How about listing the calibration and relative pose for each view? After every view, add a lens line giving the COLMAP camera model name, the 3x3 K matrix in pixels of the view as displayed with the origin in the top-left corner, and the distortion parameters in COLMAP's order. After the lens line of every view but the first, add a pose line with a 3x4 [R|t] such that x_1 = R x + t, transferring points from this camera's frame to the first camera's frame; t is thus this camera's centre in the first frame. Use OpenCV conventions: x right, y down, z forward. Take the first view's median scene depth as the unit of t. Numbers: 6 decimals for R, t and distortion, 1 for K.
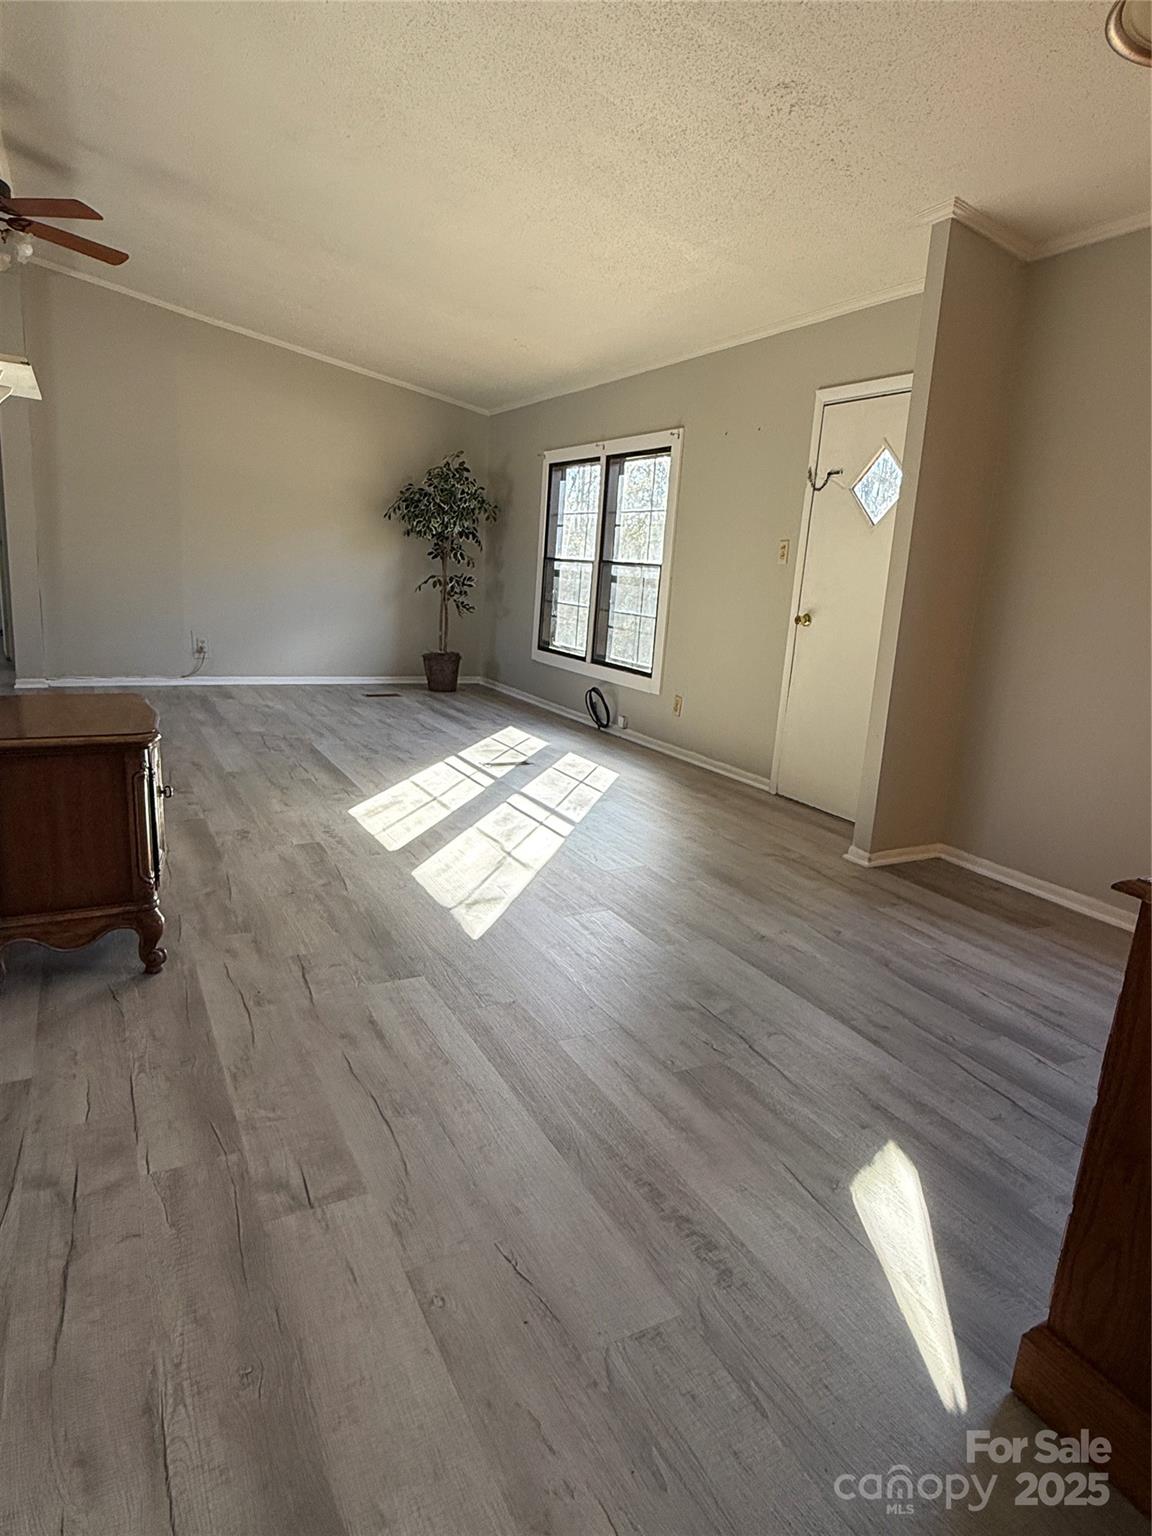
lens RADIAL K [[895.6, 0, 571.8], [0, 895.6, 772.6], [0, 0, 1]] dist [-0.005554, -0.001104]
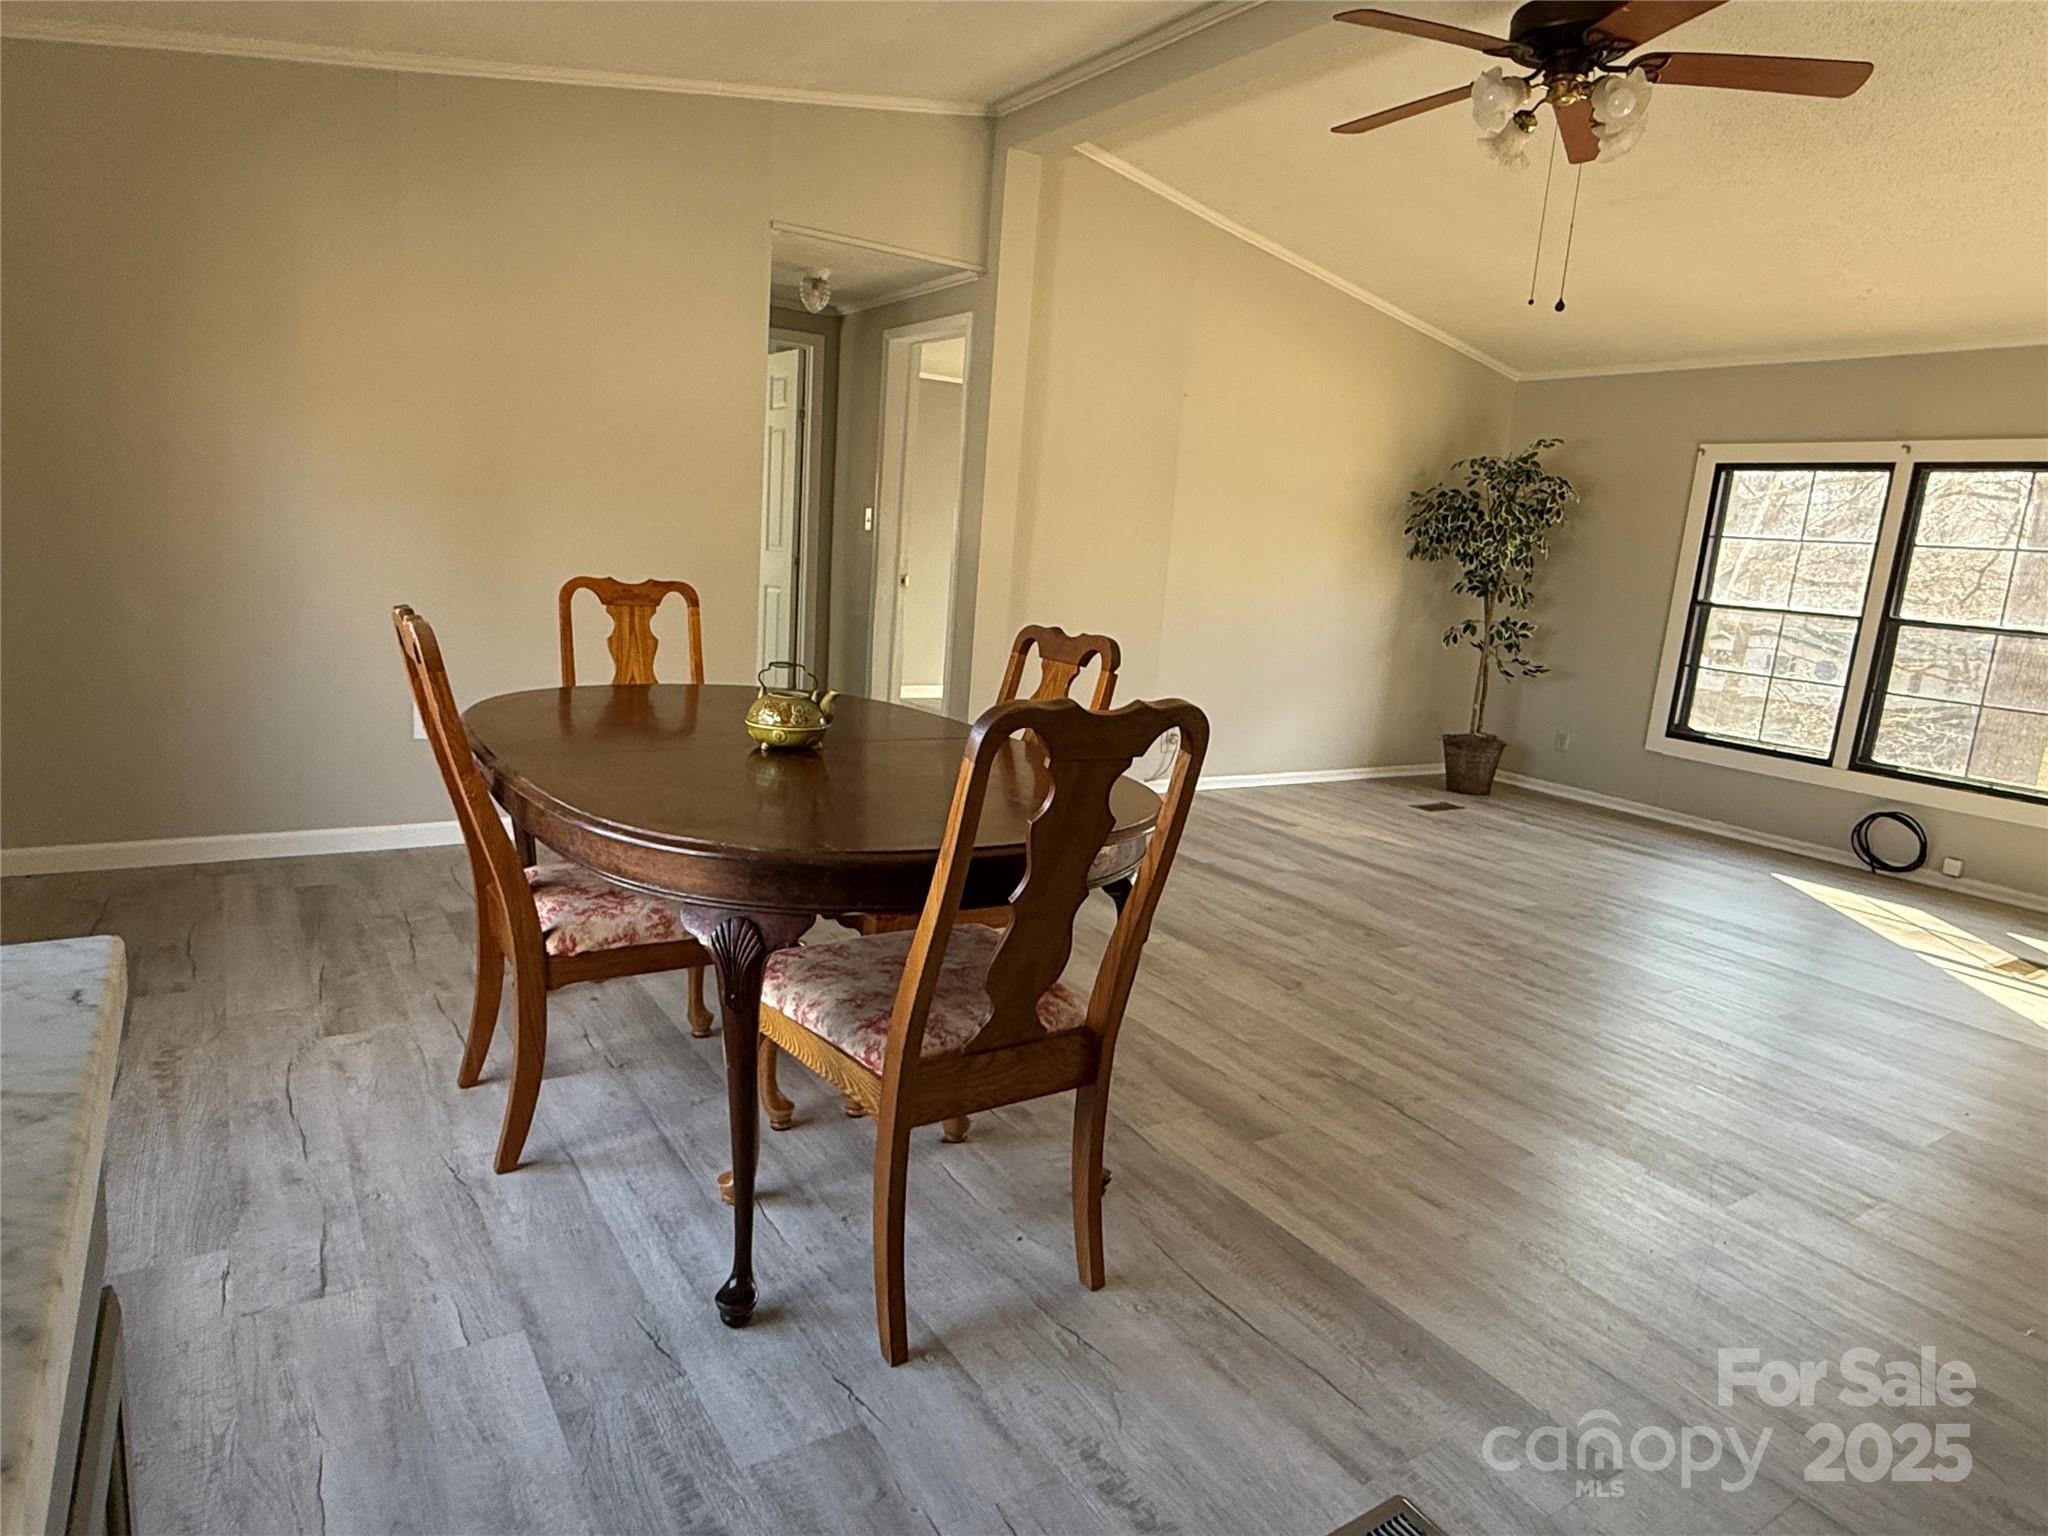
lens RADIAL K [[1194.1, 0, 1027.9], [0, 1194.1, 787.8], [0, 0, 1]] dist [-0.005554, -0.001104]
pose [[0.994950, -0.005630, 0.100218, -0.683799], [0.007138, 0.999867, -0.014690, -0.102608], [-0.100122, 0.015331, 0.994857, 0.188823]]
